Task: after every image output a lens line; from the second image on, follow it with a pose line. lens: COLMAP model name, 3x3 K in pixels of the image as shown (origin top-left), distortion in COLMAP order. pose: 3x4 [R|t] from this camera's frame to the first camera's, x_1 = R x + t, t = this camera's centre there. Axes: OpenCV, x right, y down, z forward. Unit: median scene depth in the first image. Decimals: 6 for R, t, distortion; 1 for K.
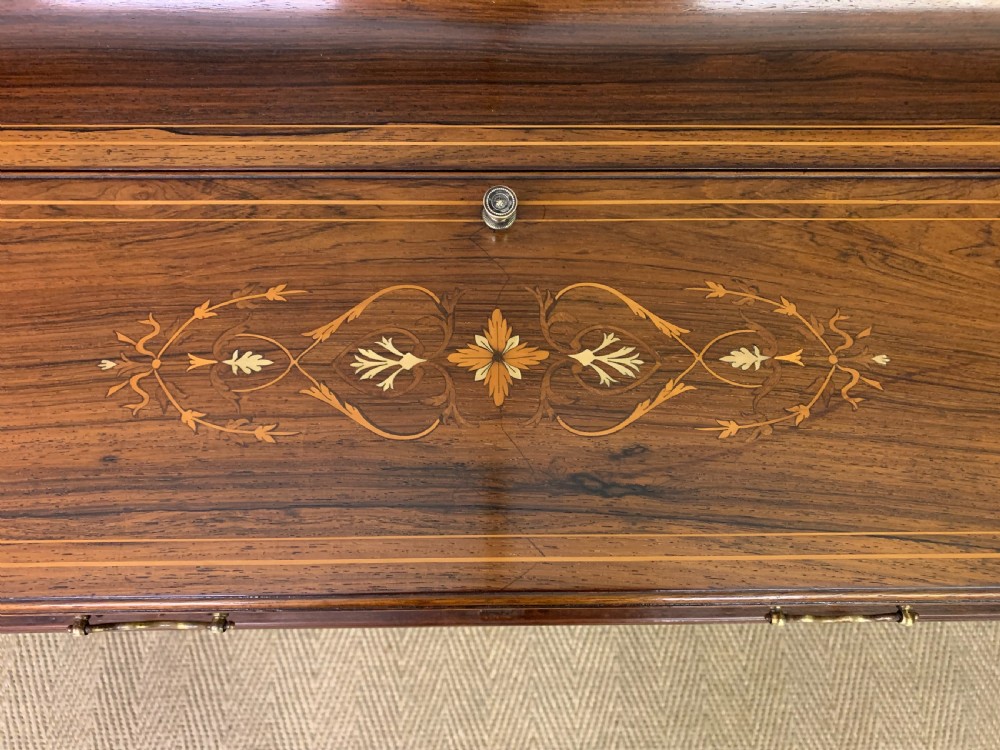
lens RADIAL K [[769.1, 0, 495.1], [0, 769.1, 381.0], [0, 0, 1]] dist [0.023663, -0.013284]
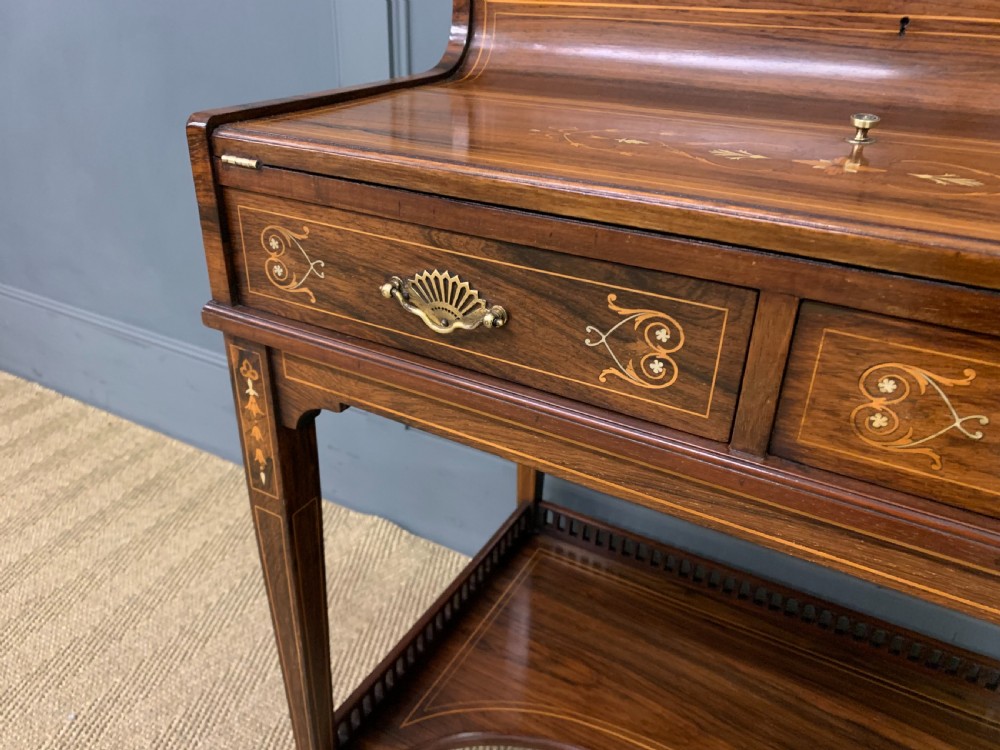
lens RADIAL K [[769.1, 0, 488.6], [0, 769.1, 378.4], [0, 0, 1]] dist [0.023663, -0.013284]
pose [[0.858767, 0.236878, -0.454322, 0.139795], [-0.490892, 0.634409, -0.597119, 0.998297], [0.146782, 0.735809, 0.661090, 0.358728]]
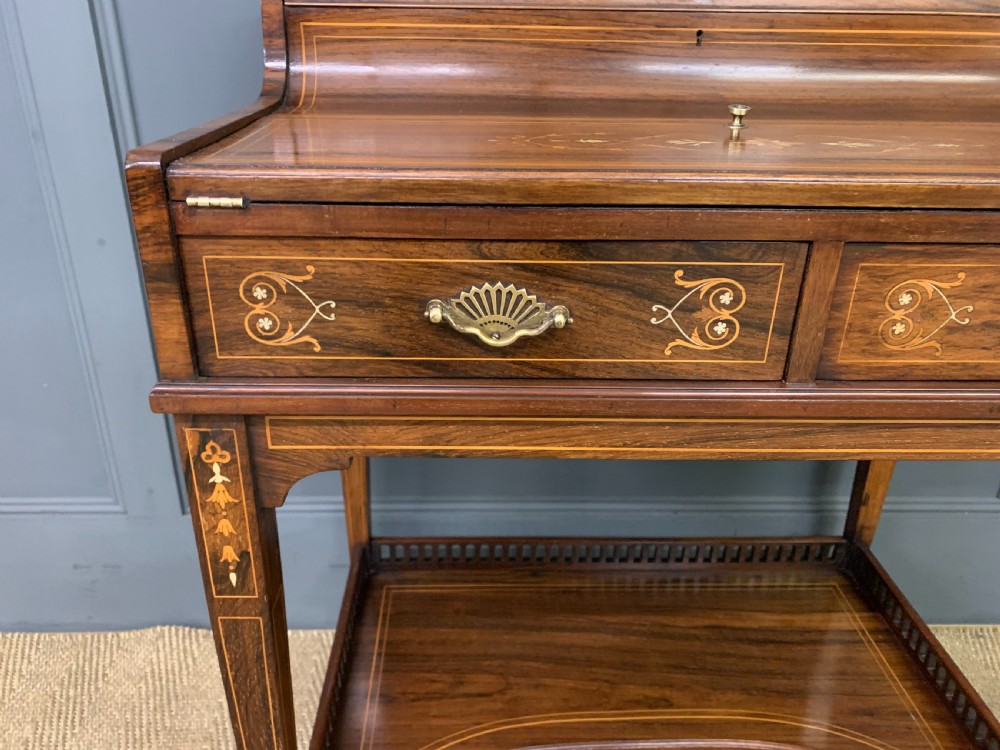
lens RADIAL K [[769.1, 0, 485.0], [0, 769.1, 378.6], [0, 0, 1]] dist [0.023663, -0.013284]
pose [[0.999979, -0.005804, 0.002710, -0.466313], [0.005884, 0.665159, -0.746678, 1.163790], [0.002532, 0.746679, 0.665180, 0.350296]]
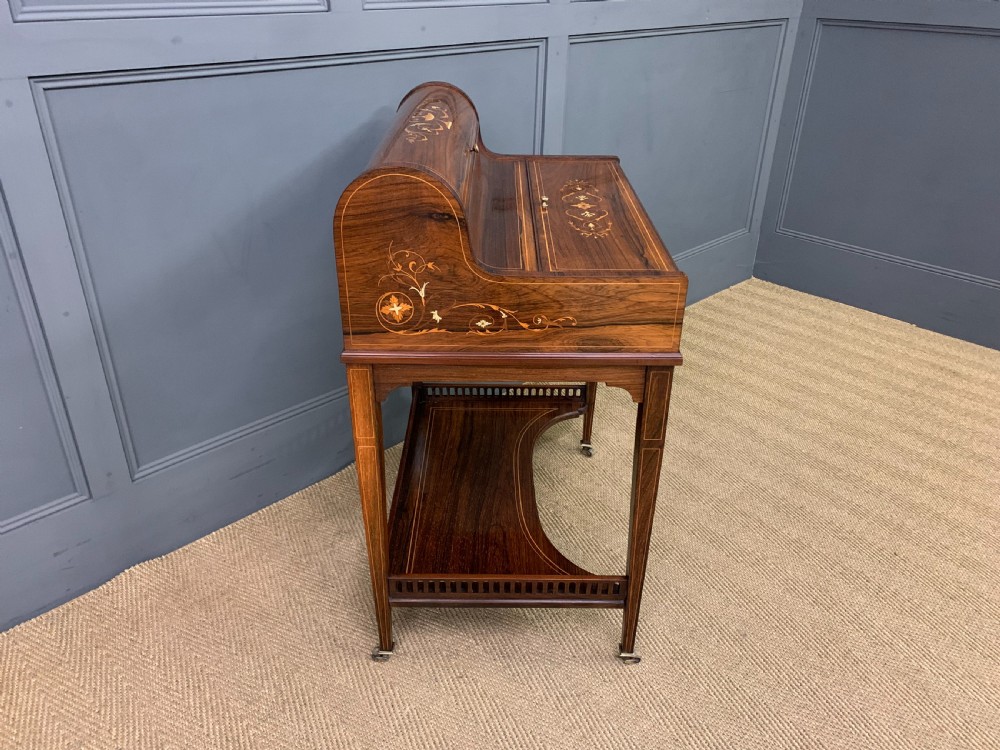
lens RADIAL K [[769.1, 0, 506.3], [0, 769.1, 366.7], [0, 0, 1]] dist [0.023663, -0.013284]
pose [[0.727102, -0.330467, 0.601759, -2.383247], [0.655412, 0.595031, -0.465159, 2.224196], [-0.204345, 0.732618, 0.649240, -0.924837]]
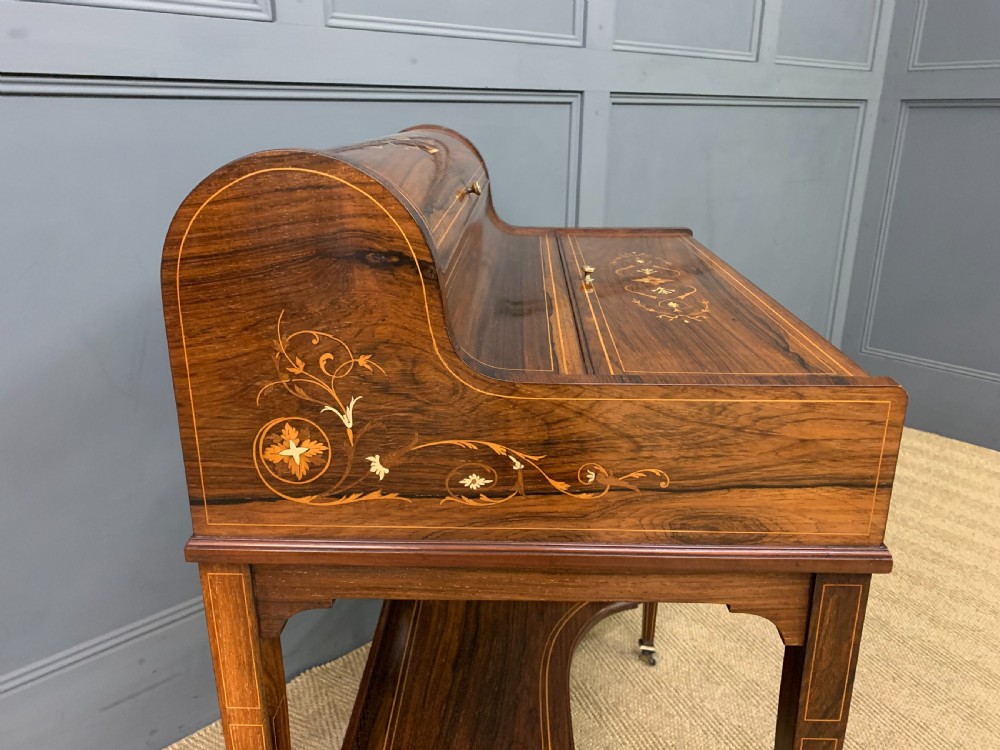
lens RADIAL K [[769.1, 0, 501.2], [0, 769.1, 366.2], [0, 0, 1]] dist [0.023663, -0.013284]
pose [[0.753530, -0.221874, 0.618842, -1.441509], [0.631667, 0.505208, -0.588015, 1.478161], [-0.182179, 0.833989, 0.520839, -0.069144]]
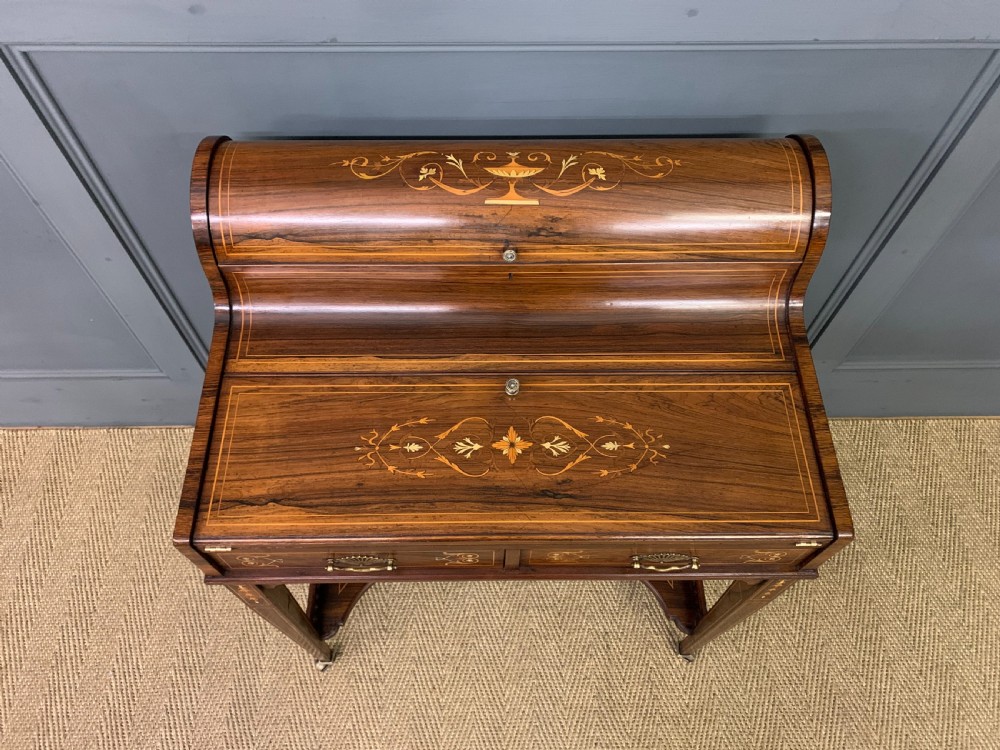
lens RADIAL K [[769.1, 0, 498.1], [0, 769.1, 376.3], [0, 0, 1]] dist [0.023663, -0.013284]
pose [[0.999976, -0.003153, -0.006223, -0.023527], [0.001695, 0.975131, -0.221625, 0.274645], [0.006767, 0.221609, 0.975112, -1.345627]]
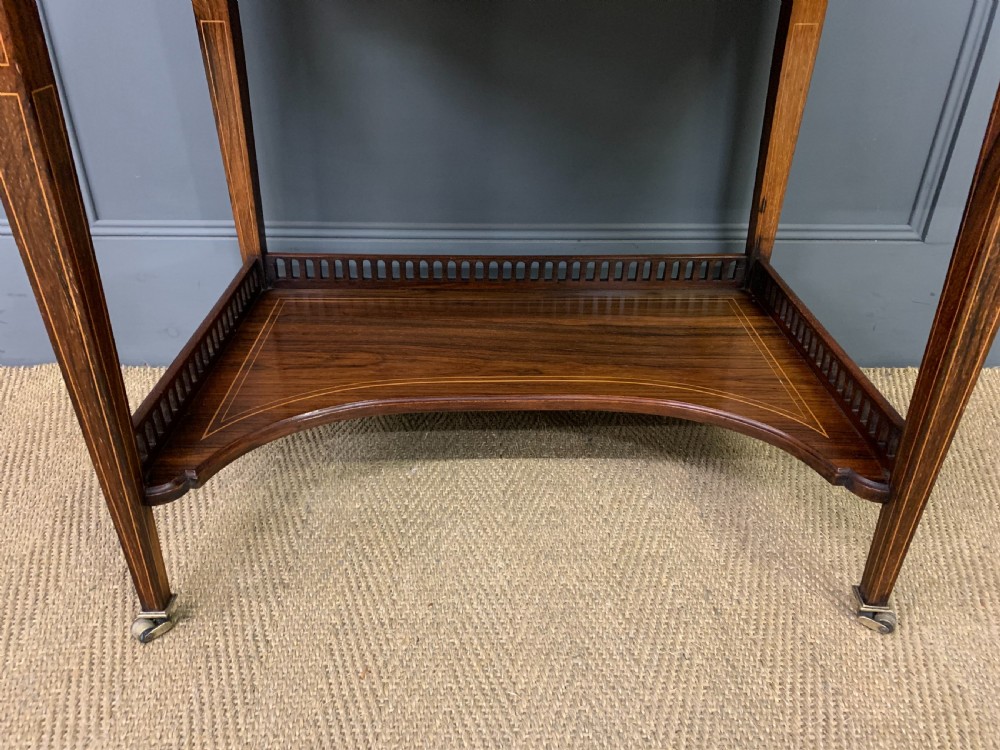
lens RADIAL K [[769.1, 0, 493.8], [0, 769.1, 372.0], [0, 0, 1]] dist [0.023663, -0.013284]
pose [[0.999956, -0.007453, -0.005775, -0.055405], [0.001453, 0.727027, -0.686608, 1.667361], [0.009315, 0.686569, 0.727005, 0.903367]]
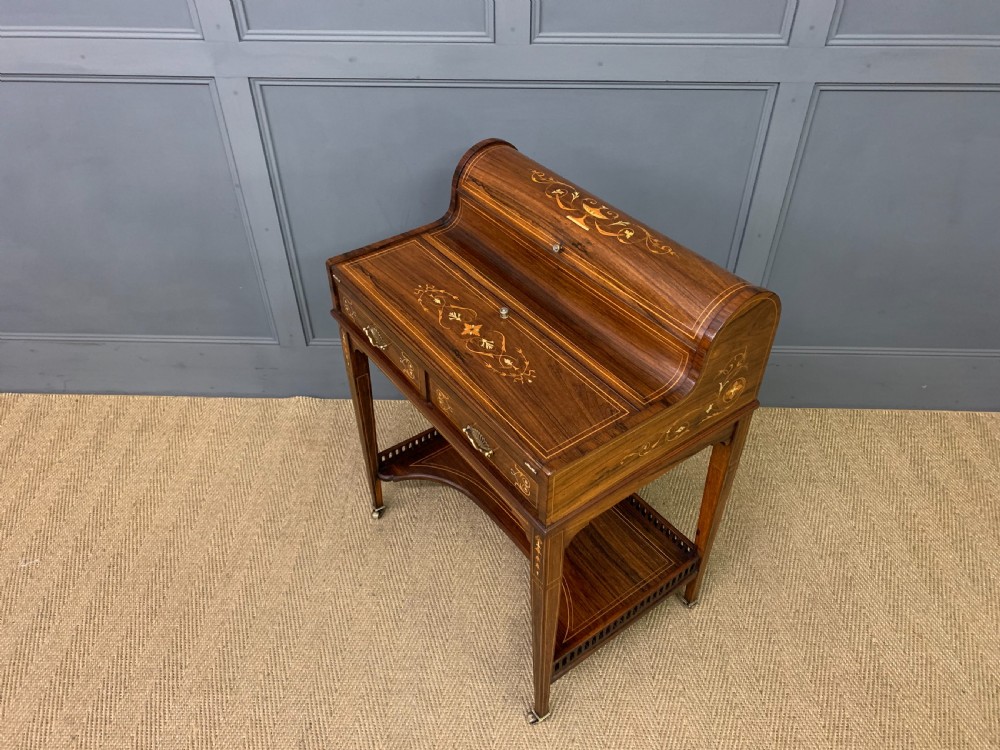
lens RADIAL K [[768.7, 0, 504.8], [0, 768.7, 367.7], [0, 0, 1]] dist [0.020473, -0.011345]
pose [[0.998823, 0.015002, -0.046122, 0.213638], [-0.037499, 0.841960, -0.538235, 2.610308], [0.030758, 0.539332, 0.841532, -2.188037]]
